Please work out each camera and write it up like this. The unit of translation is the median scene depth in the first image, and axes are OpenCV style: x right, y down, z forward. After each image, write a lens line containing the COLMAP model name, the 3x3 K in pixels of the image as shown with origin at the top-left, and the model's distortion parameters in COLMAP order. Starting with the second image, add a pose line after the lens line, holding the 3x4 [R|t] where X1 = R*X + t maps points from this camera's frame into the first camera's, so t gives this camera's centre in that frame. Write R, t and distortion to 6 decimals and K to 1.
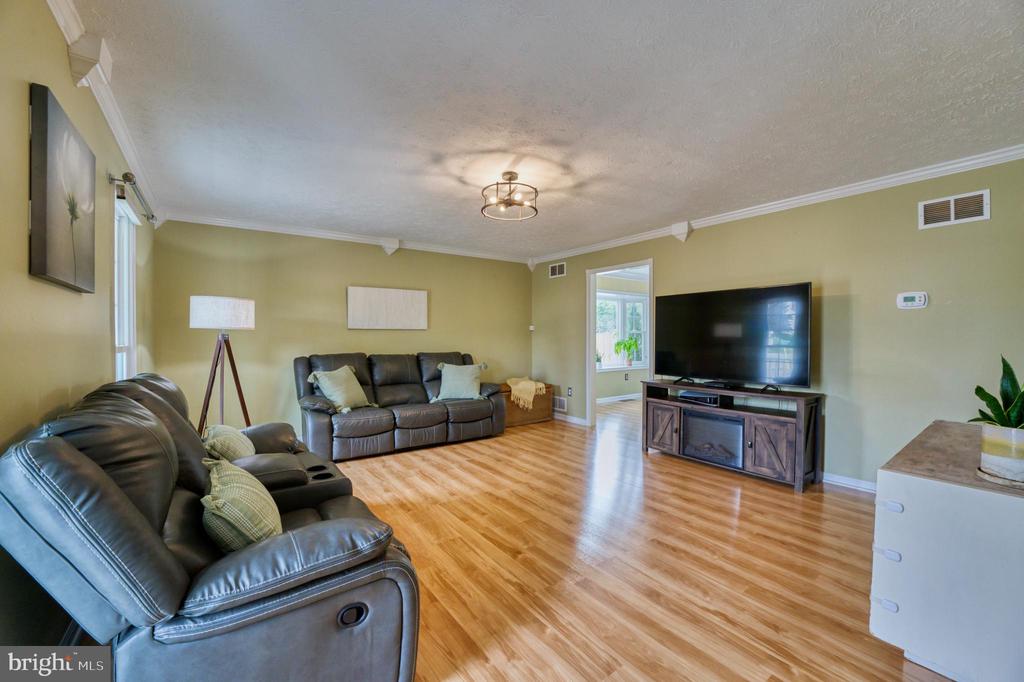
lens RADIAL K [[415.8, 0, 509.8], [0, 415.8, 337.9], [0, 0, 1]] dist [0.002126, -0.000759]
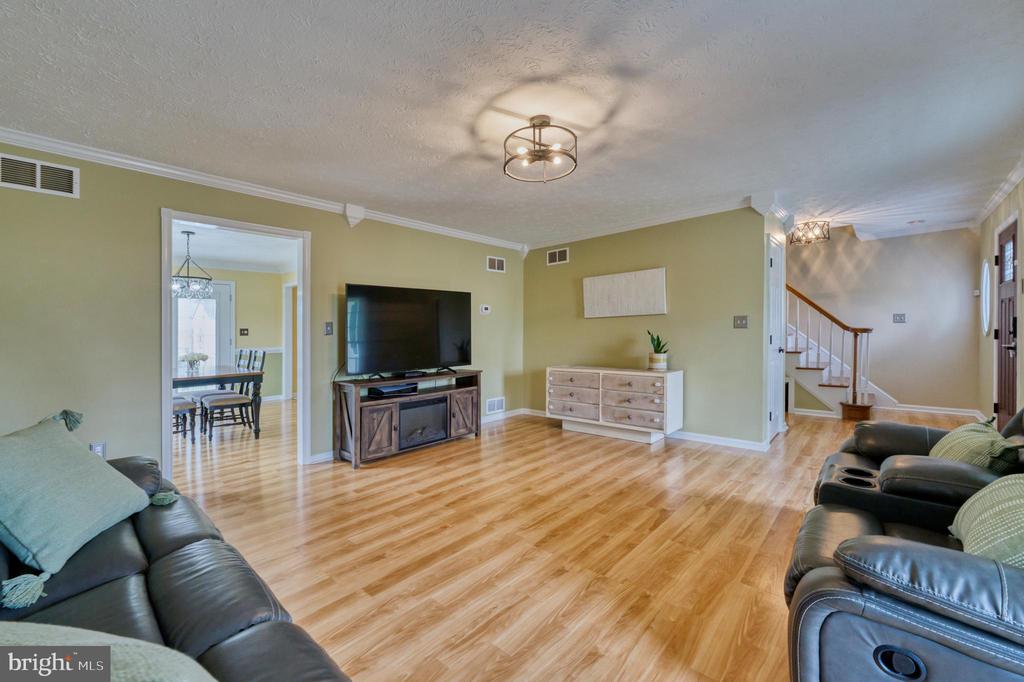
lens RADIAL K [[415.8, 0, 508.6], [0, 415.8, 324.4], [0, 0, 1]] dist [0.002126, -0.000759]
pose [[-0.218877, 0.029670, 0.975301, -0.755792], [0.014170, 0.999529, -0.027227, 0.024422], [-0.975650, 0.007861, -0.219194, 1.241784]]
